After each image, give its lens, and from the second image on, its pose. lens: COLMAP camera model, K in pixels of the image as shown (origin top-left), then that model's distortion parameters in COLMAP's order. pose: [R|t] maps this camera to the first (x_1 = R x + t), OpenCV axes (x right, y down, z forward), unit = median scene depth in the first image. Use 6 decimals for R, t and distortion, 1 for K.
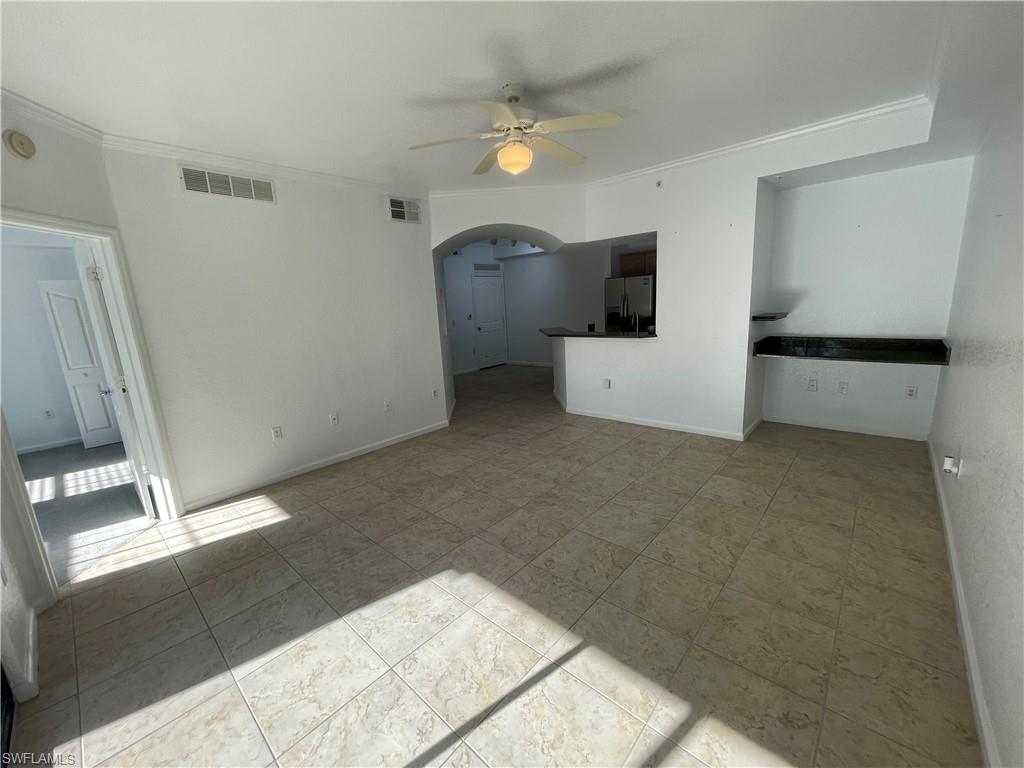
lens RADIAL K [[412.5, 0, 508.8], [0, 412.5, 386.7], [0, 0, 1]] dist [0.000001, 0.000101]
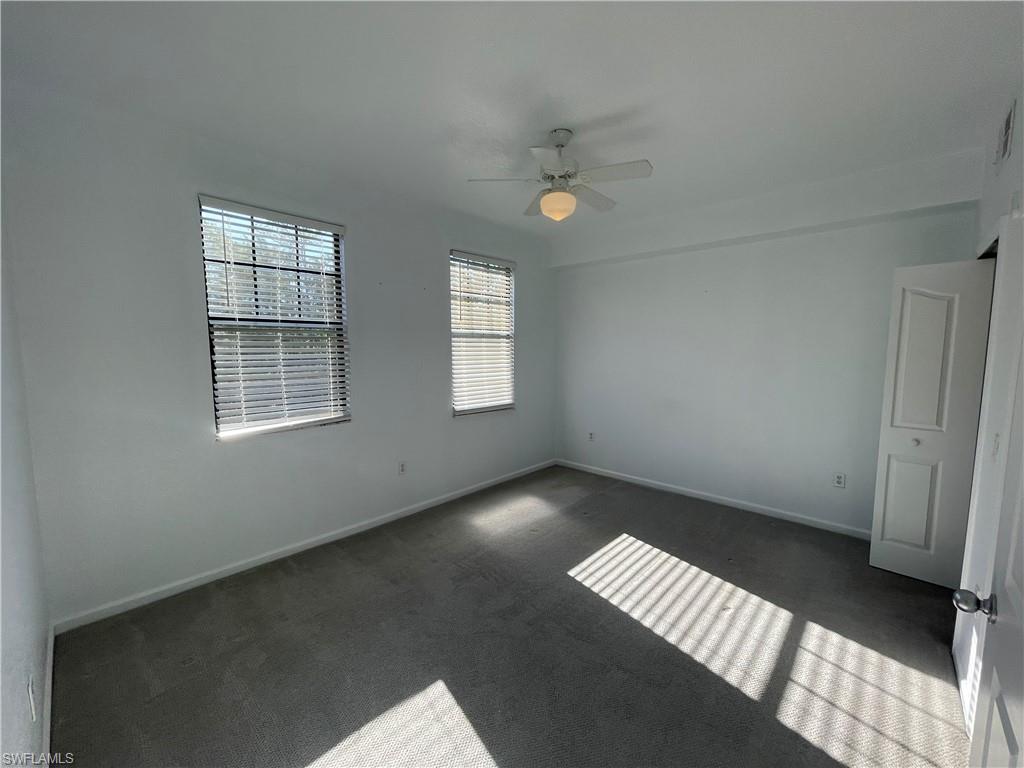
lens RADIAL K [[412.5, 0, 508.8], [0, 412.5, 386.7], [0, 0, 1]] dist [0.000001, 0.000101]
pose [[-0.022895, 0.157800, -0.987206, -0.581230], [-0.210445, 0.964579, 0.159063, -0.078744], [0.977338, 0.211394, 0.011124, 0.541408]]
